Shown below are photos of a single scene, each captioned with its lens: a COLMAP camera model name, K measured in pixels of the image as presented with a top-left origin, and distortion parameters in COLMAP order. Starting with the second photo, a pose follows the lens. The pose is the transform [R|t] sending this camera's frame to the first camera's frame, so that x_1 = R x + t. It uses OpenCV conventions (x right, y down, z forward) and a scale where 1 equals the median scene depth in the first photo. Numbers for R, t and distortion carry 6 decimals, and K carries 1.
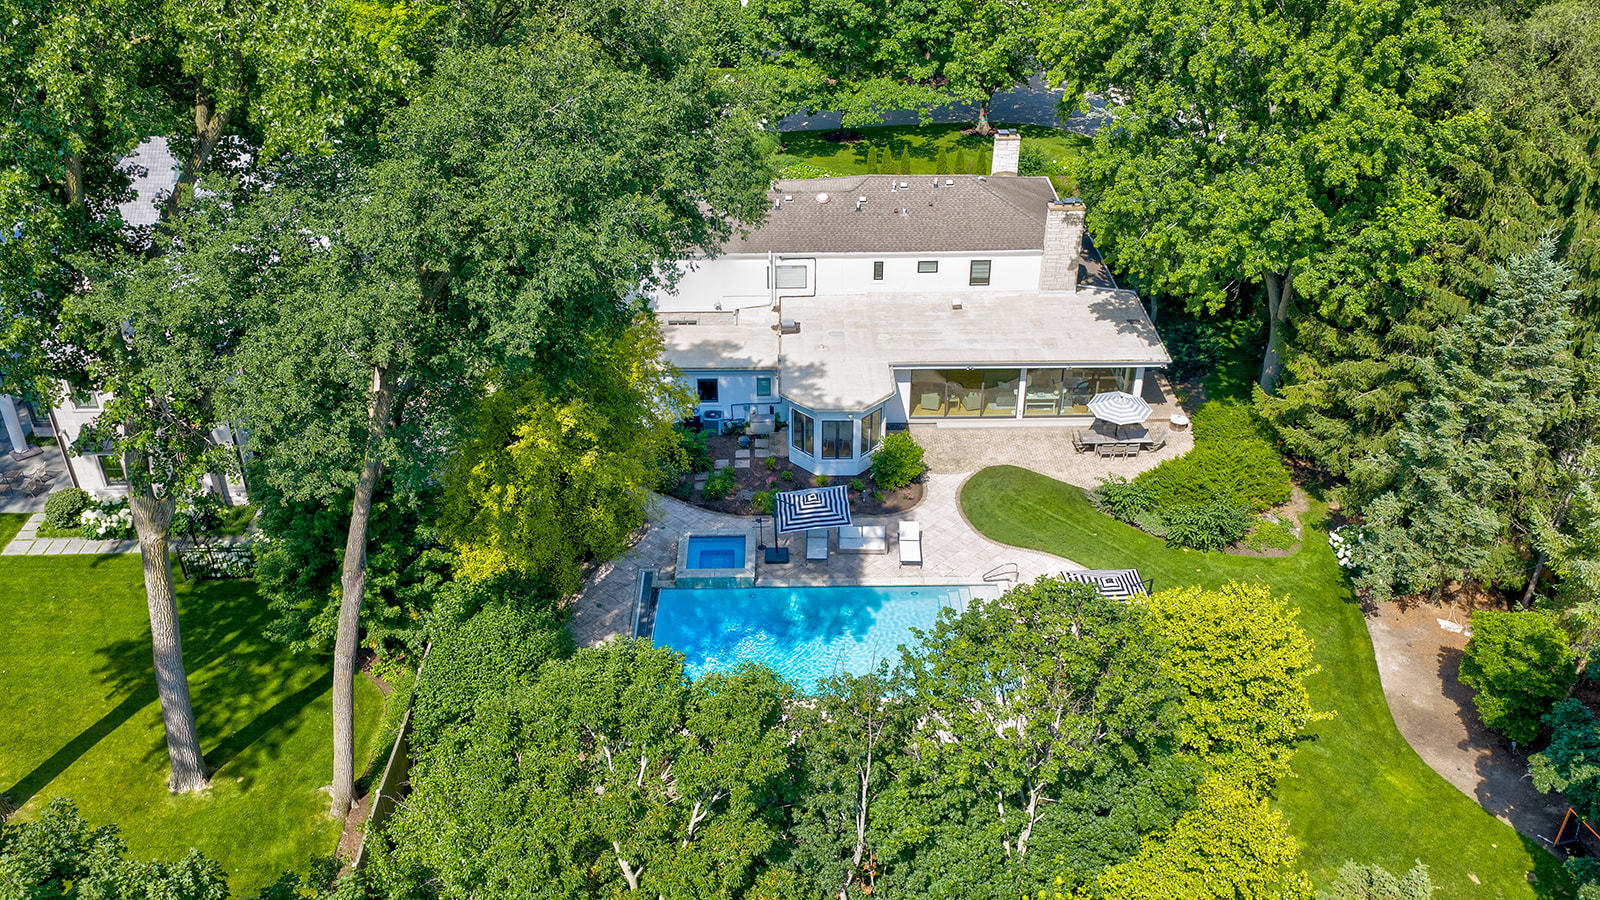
lens RADIAL K [[1318.9, 0, 797.9], [0, 1318.9, 441.5], [0, 0, 1]] dist [0.016692, -0.037863]
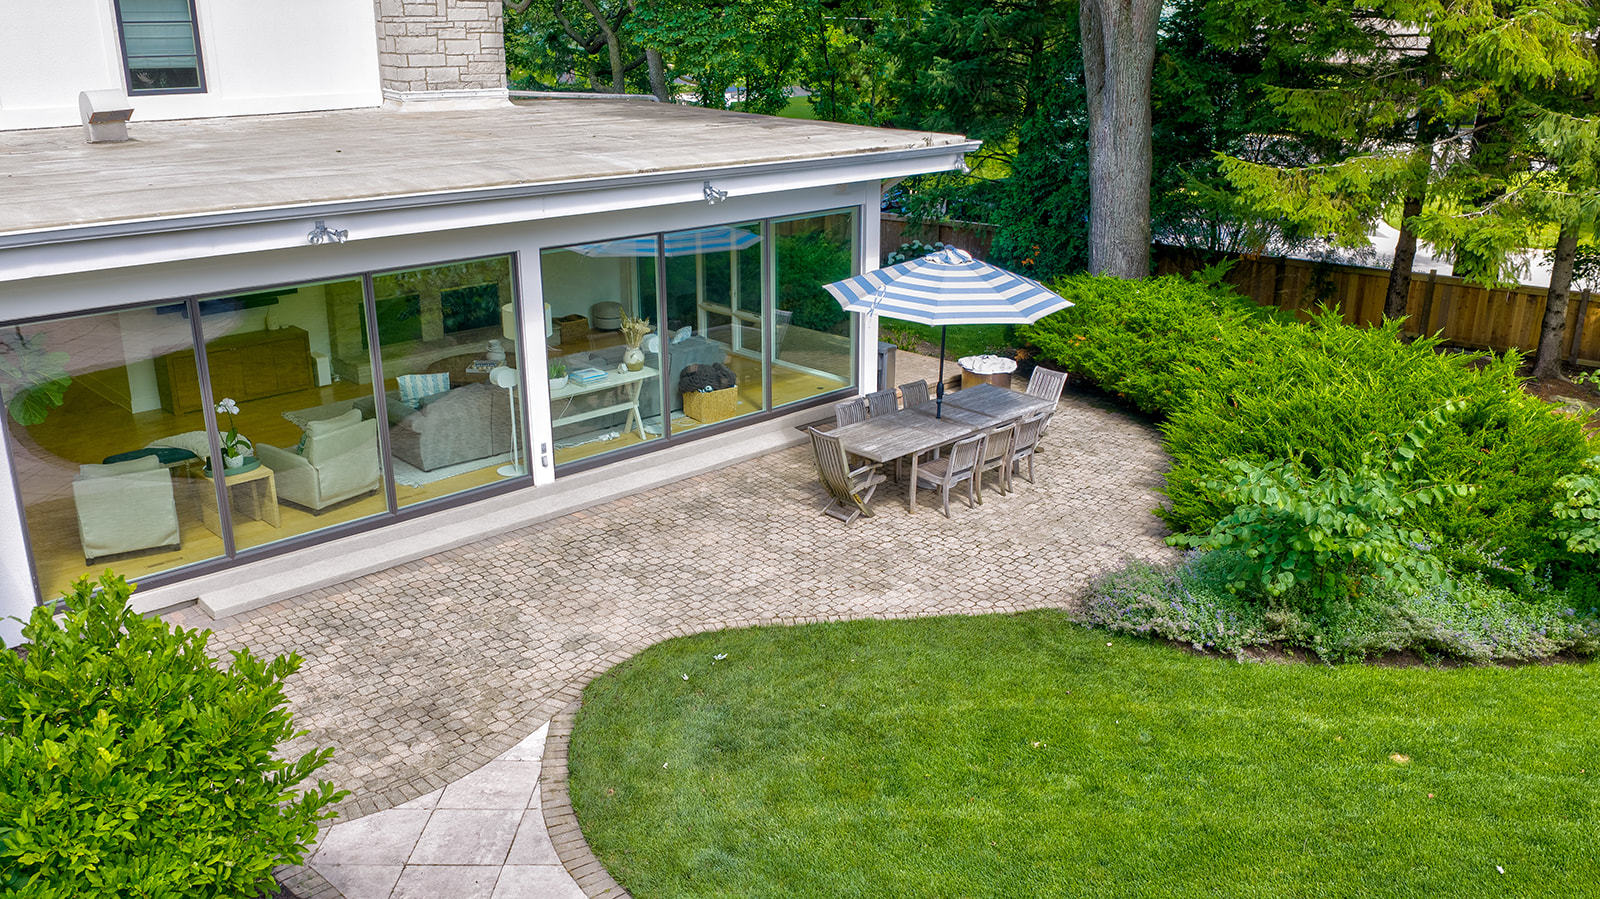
lens RADIAL K [[1318.9, 0, 806.1], [0, 1318.9, 453.6], [0, 0, 1]] dist [0.016692, -0.037863]
pose [[0.726317, -0.213094, 0.653494, 0.045437], [0.350314, 0.932750, -0.085196, 0.014788], [-0.591392, 0.290808, 0.752121, 0.790539]]
